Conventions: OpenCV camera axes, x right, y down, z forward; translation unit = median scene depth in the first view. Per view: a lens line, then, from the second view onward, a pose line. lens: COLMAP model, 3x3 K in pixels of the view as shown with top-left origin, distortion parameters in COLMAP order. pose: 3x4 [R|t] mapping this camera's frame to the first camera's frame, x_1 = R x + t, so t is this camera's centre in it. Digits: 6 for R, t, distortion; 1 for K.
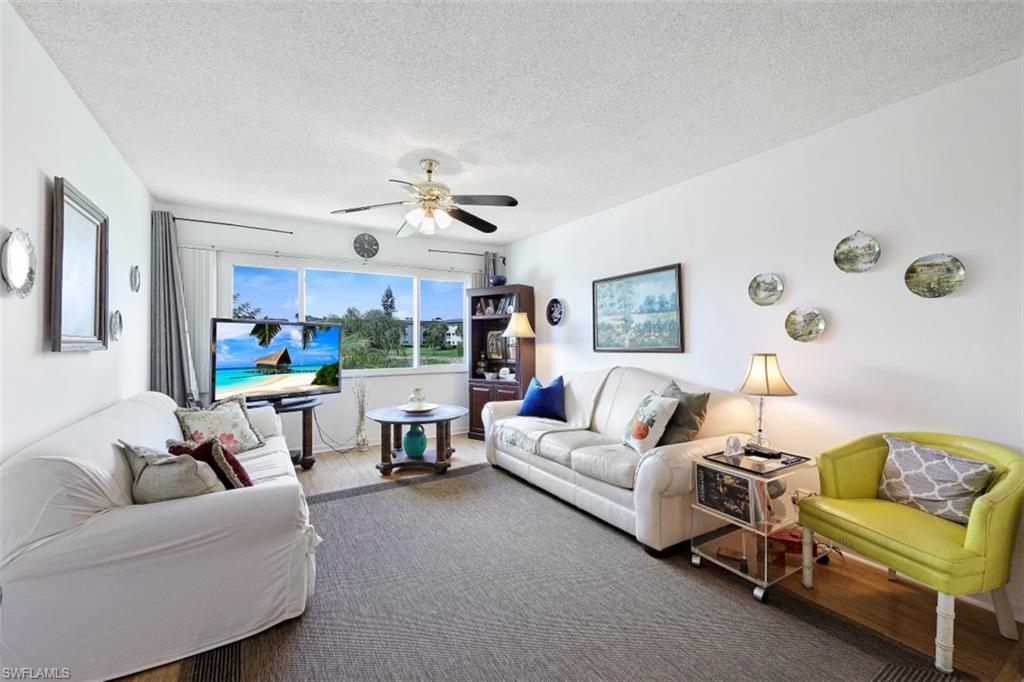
lens RADIAL K [[421.3, 0, 508.7], [0, 421.3, 342.8], [0, 0, 1]] dist [-0.000930, -0.000016]
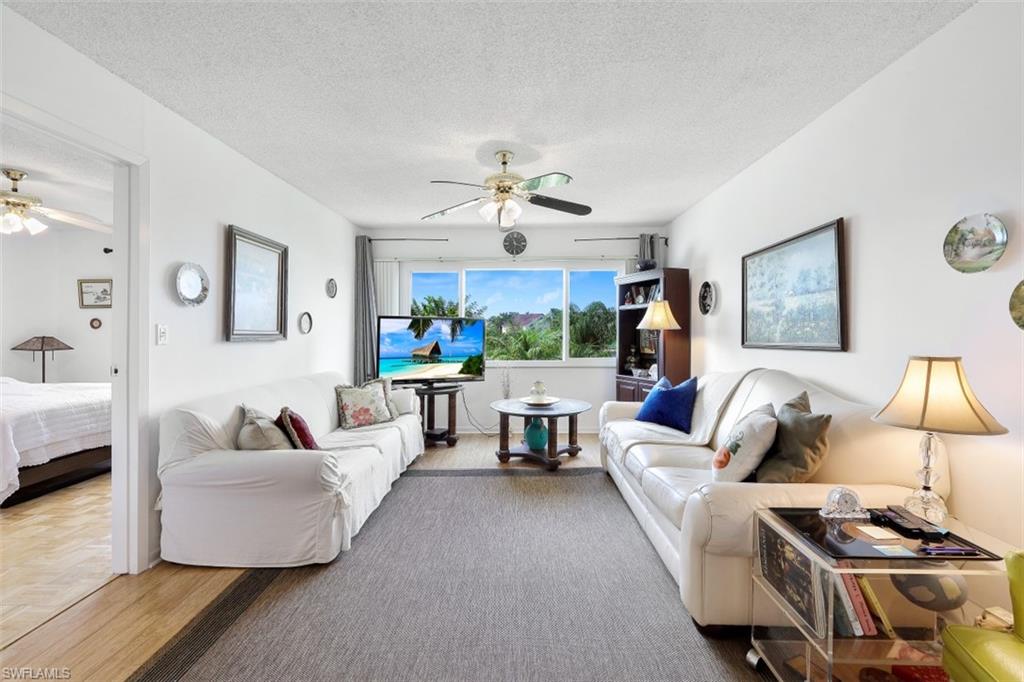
lens RADIAL K [[422.4, 0, 510.2], [0, 422.4, 338.6], [0, 0, 1]] dist [-0.000718, -0.000199]
pose [[0.841962, 0.006622, -0.539496, 0.286255], [-0.002107, 0.999957, 0.008984, -0.002017], [0.539532, -0.006428, 0.841940, 0.132599]]
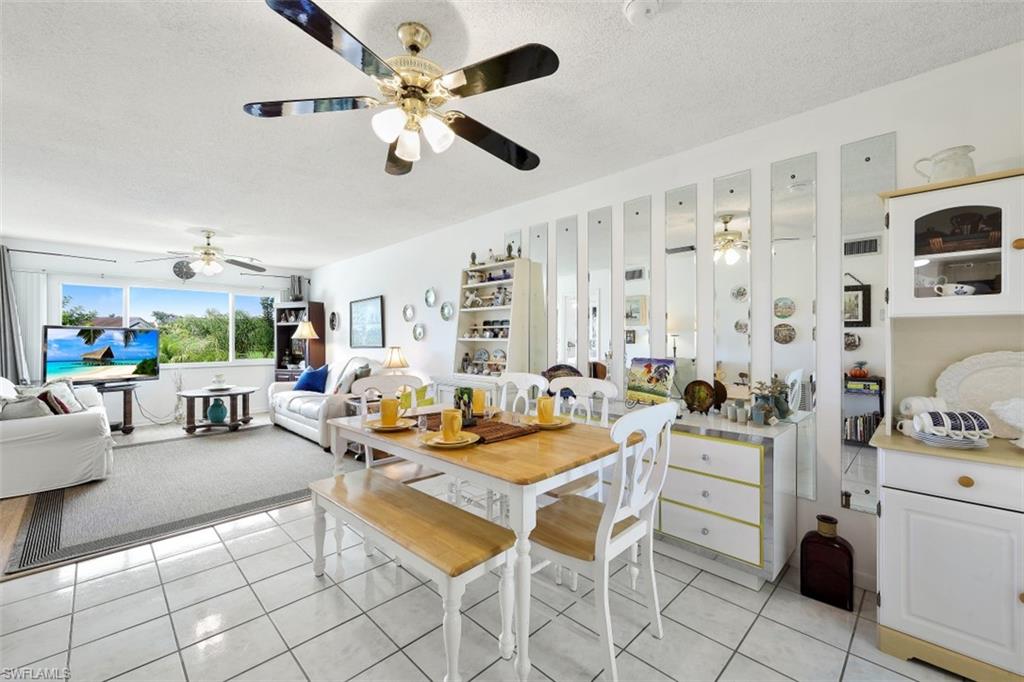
lens RADIAL K [[416.7, 0, 509.4], [0, 416.7, 345.0], [0, 0, 1]] dist [-0.001042, -0.000107]
pose [[0.972037, -0.002358, 0.234814, 0.446391], [0.002117, 0.999997, 0.001280, 0.009695], [-0.234816, -0.000747, 0.972039, -0.662560]]
